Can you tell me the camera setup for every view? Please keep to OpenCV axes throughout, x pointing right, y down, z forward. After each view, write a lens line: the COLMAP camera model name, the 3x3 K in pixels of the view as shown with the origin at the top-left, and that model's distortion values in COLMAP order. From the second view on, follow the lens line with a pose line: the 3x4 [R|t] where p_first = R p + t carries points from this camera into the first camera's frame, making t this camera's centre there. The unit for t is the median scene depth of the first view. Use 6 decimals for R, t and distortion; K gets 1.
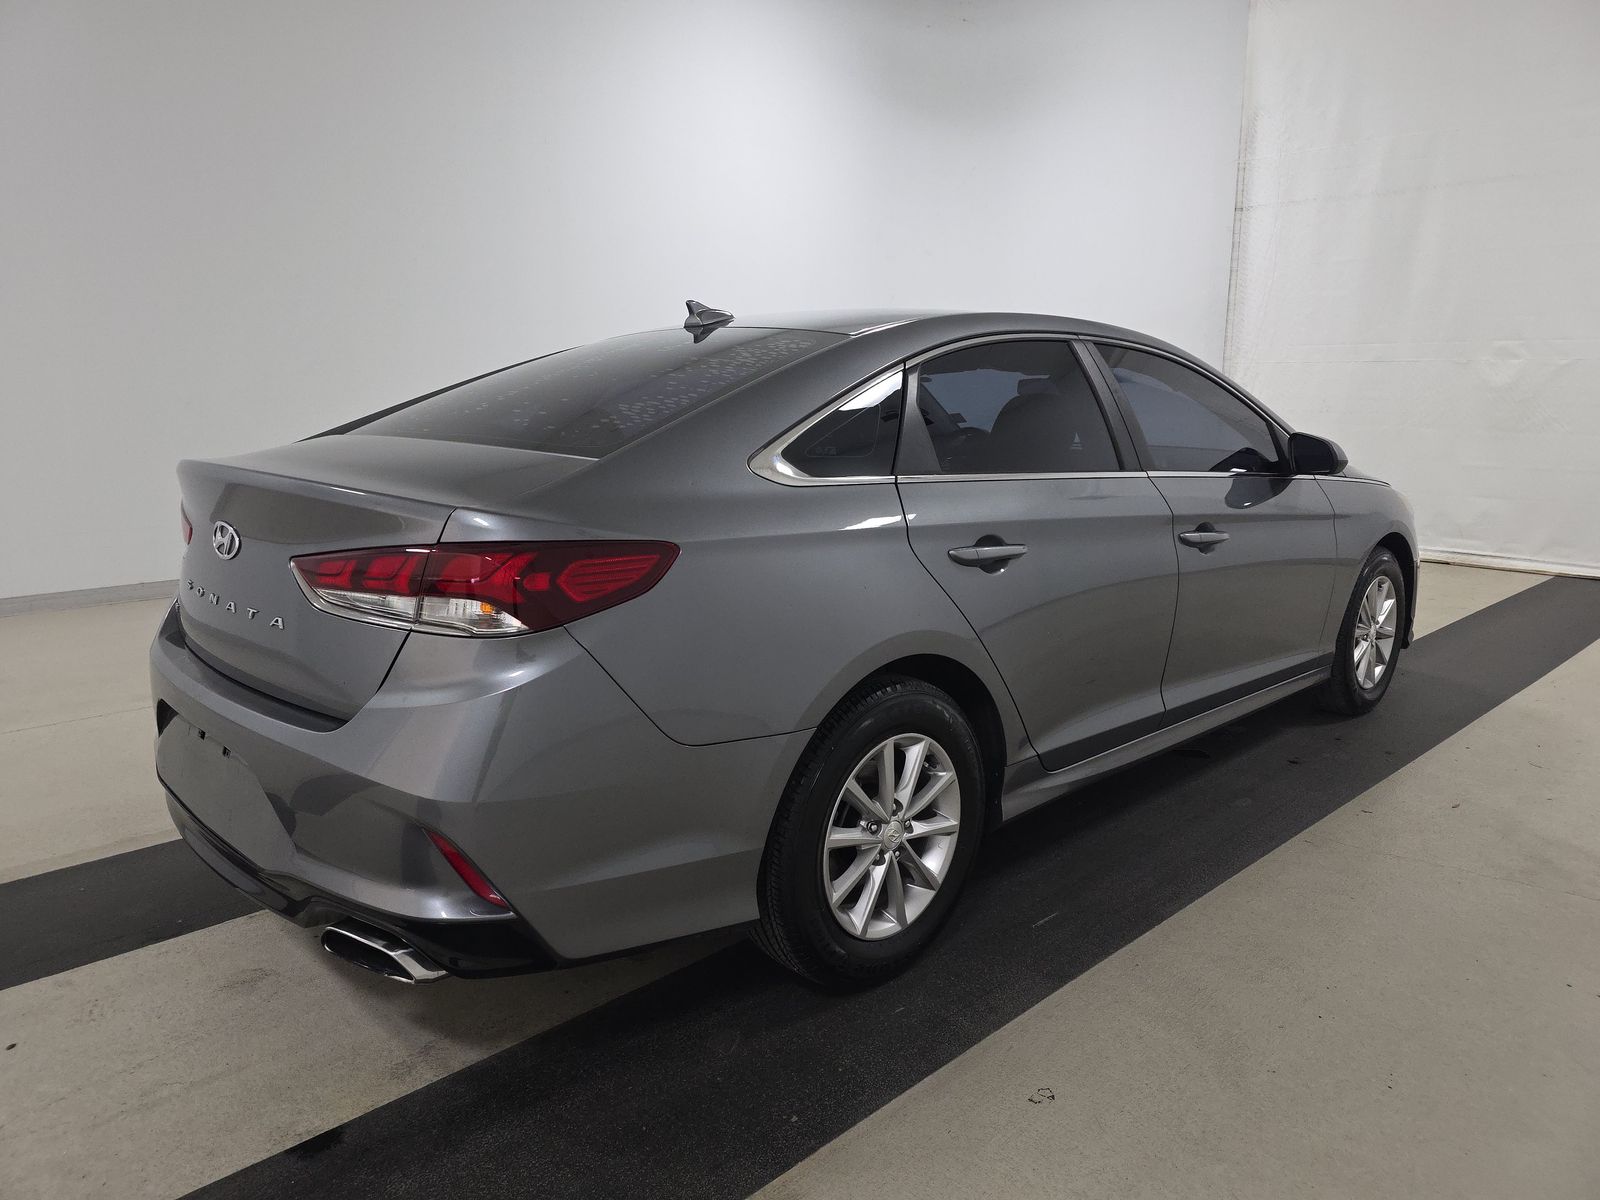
lens RADIAL K [[1048.3, 0, 802.7], [0, 1048.3, 607.4], [0, 0, 1]] dist [0.008792, 0.002554]
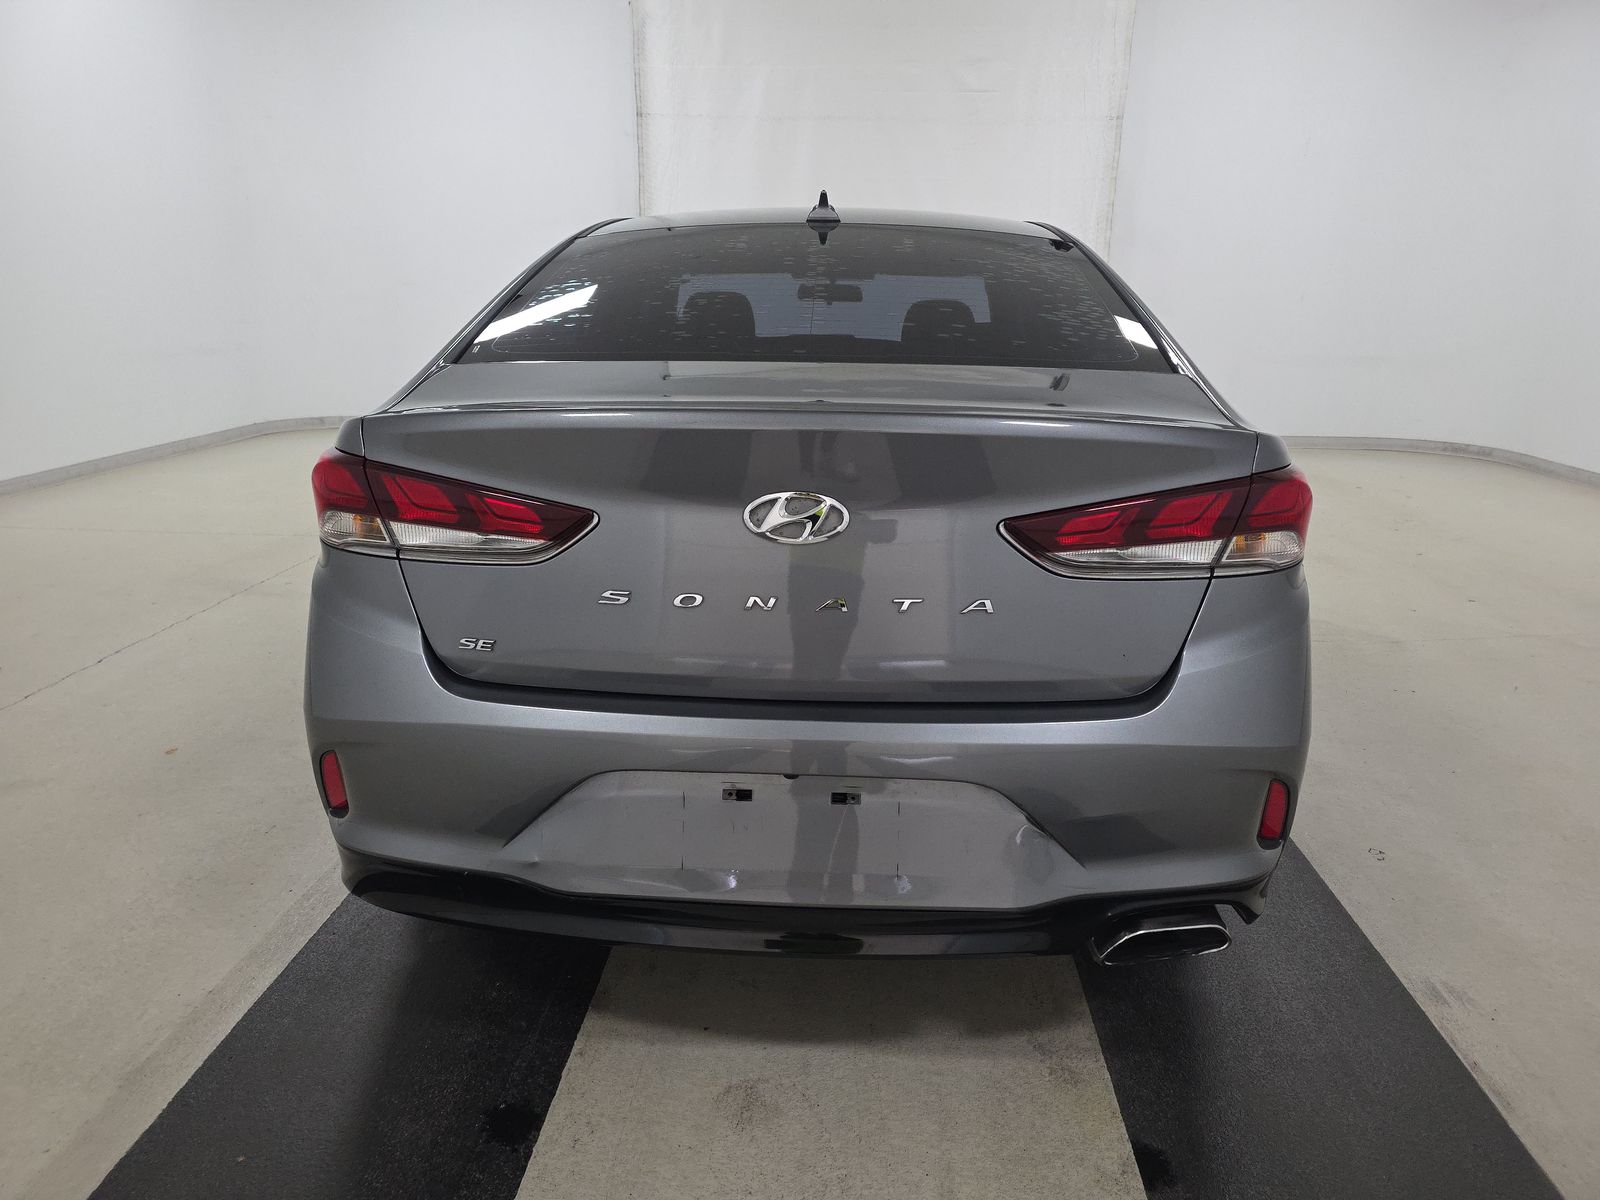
lens RADIAL K [[1048.3, 0, 807.6], [0, 1048.3, 598.2], [0, 0, 1]] dist [0.008792, 0.002554]
pose [[0.732476, -0.174017, 0.658177, -0.746719], [0.117225, 0.984579, 0.129858, -0.072761], [-0.670624, -0.017963, 0.741580, 0.344006]]
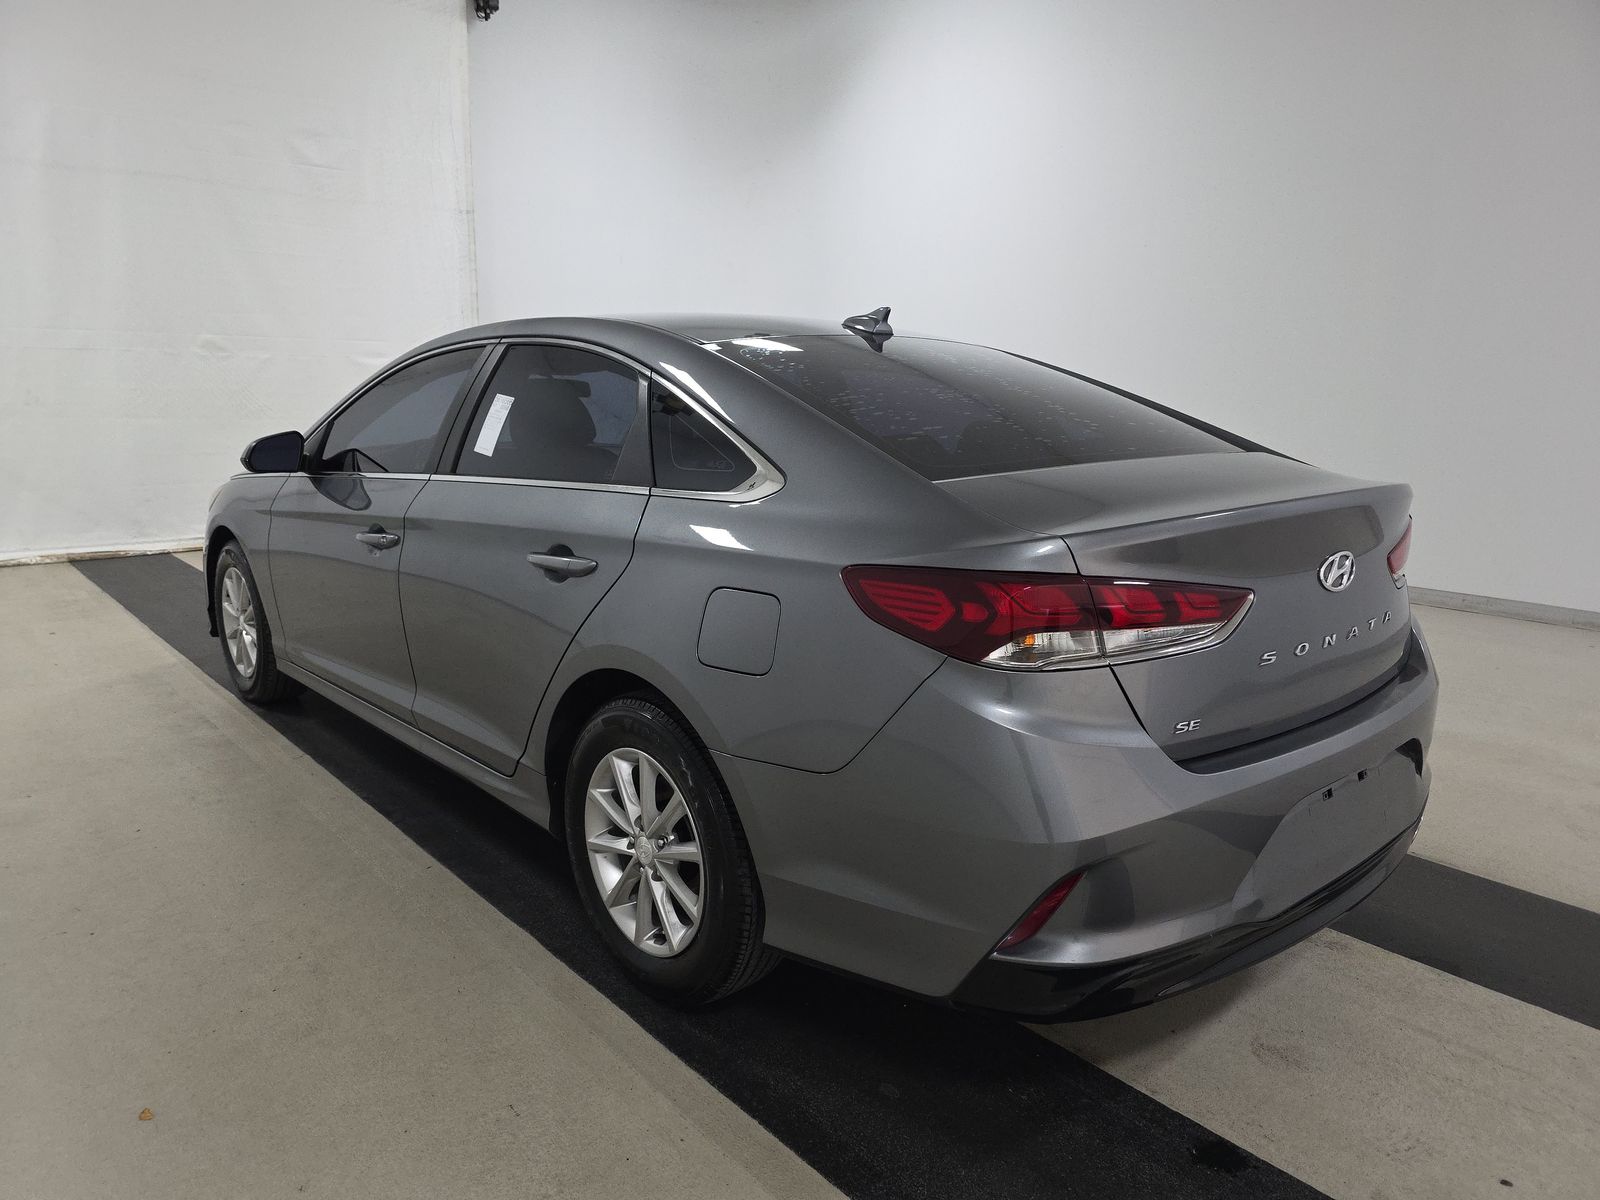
lens RADIAL K [[1048.3, 0, 795.5], [0, 1048.3, 634.5], [0, 0, 1]] dist [0.008792, 0.002554]
pose [[0.060505, -0.221790, 0.973216, -1.103931], [0.186338, 0.960372, 0.207278, -0.215375], [-0.980621, 0.168806, 0.099435, 1.021197]]
